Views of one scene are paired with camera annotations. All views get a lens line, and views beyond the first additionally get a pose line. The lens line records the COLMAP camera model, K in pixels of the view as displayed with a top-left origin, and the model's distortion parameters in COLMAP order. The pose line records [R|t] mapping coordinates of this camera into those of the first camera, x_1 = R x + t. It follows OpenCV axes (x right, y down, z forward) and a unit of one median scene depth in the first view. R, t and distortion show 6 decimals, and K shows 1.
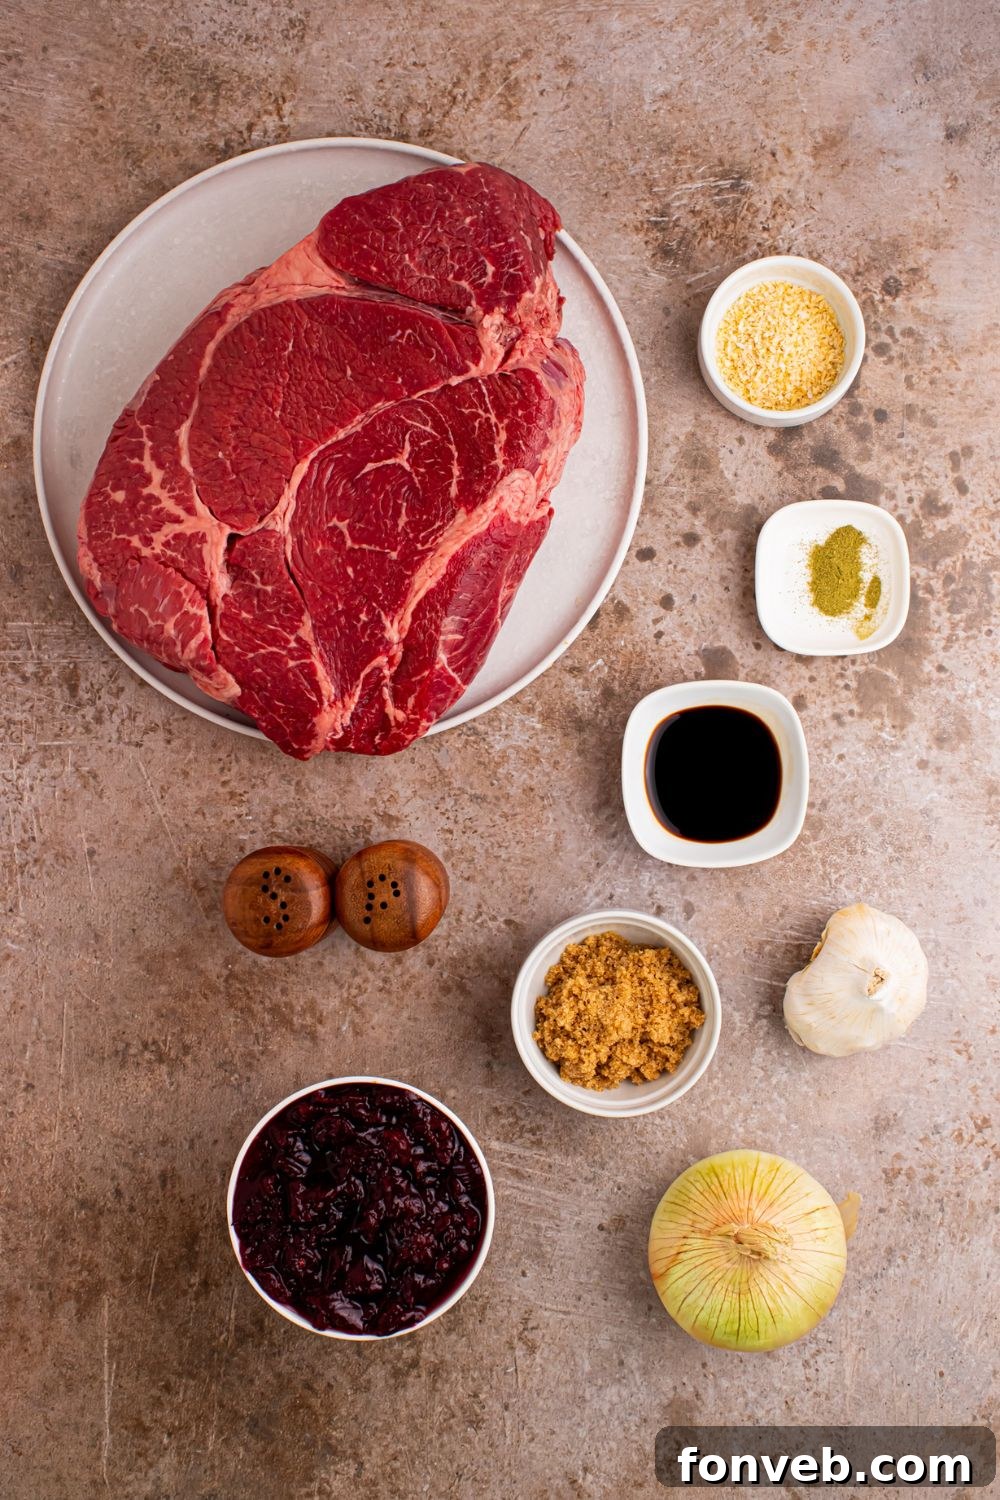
lens RADIAL K [[5242.1, 0, 385.6], [0, 5242.1, 474.2], [0, 0, 1]] dist [0.115910, 0.000000]
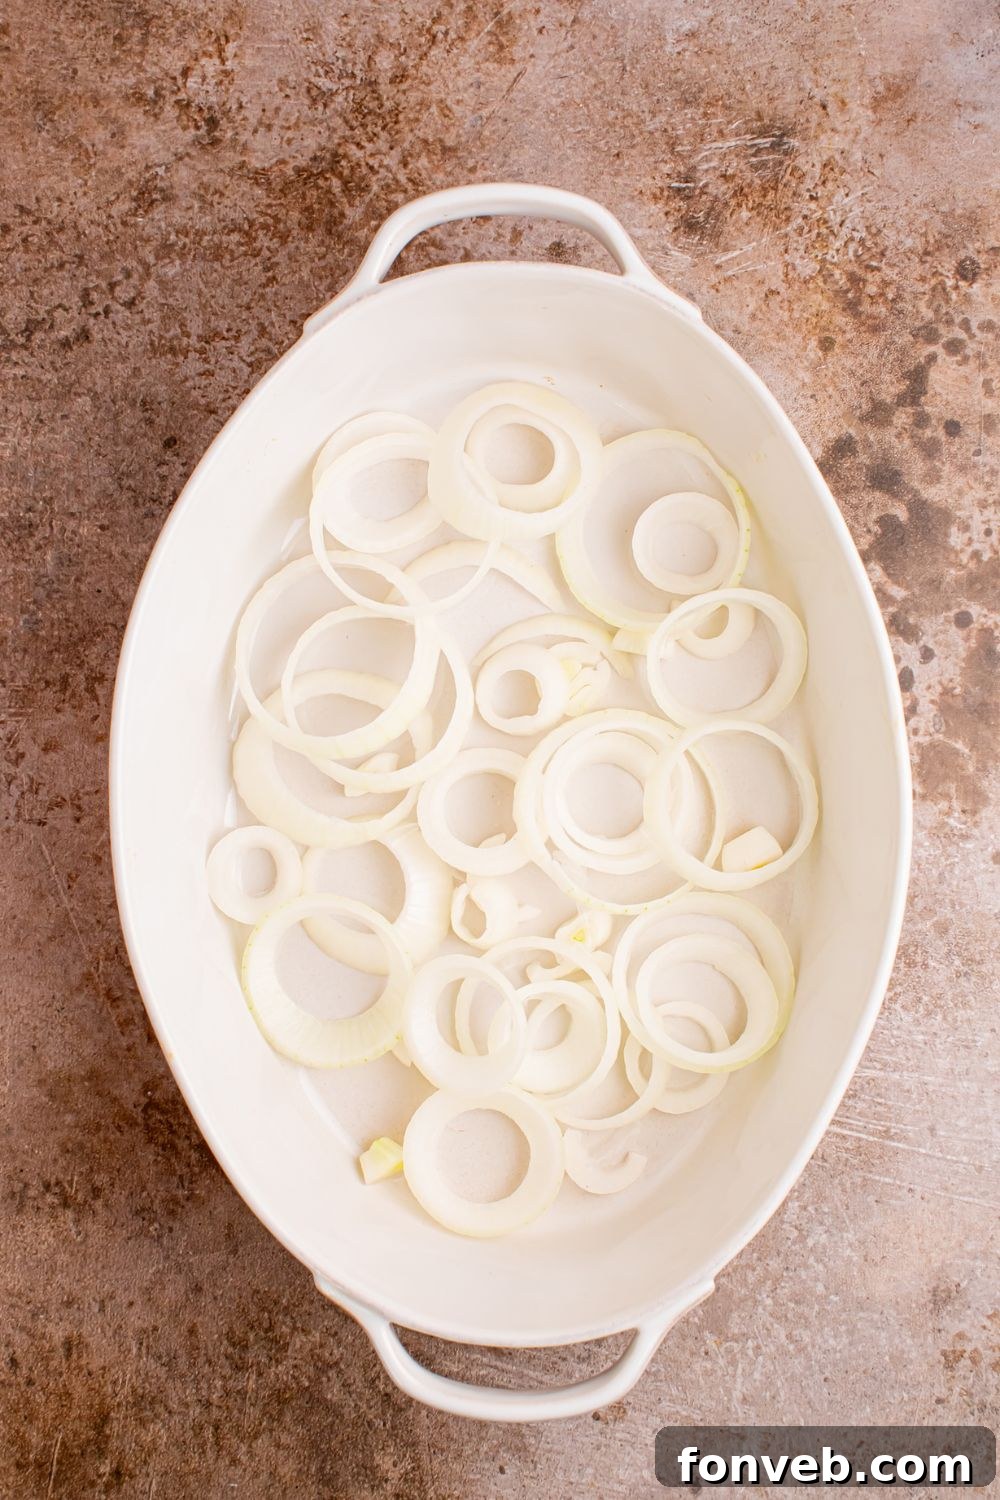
lens RADIAL K [[5242.1, 0, 380.3], [0, 5242.1, 790.9], [0, 0, 1]] dist [0.115910, 0.000000]
pose [[0.999953, 0.009350, -0.002444, 0.008076], [-0.009213, 0.998636, 0.051387, 0.003832], [0.002922, -0.051363, 0.998676, 0.180070]]
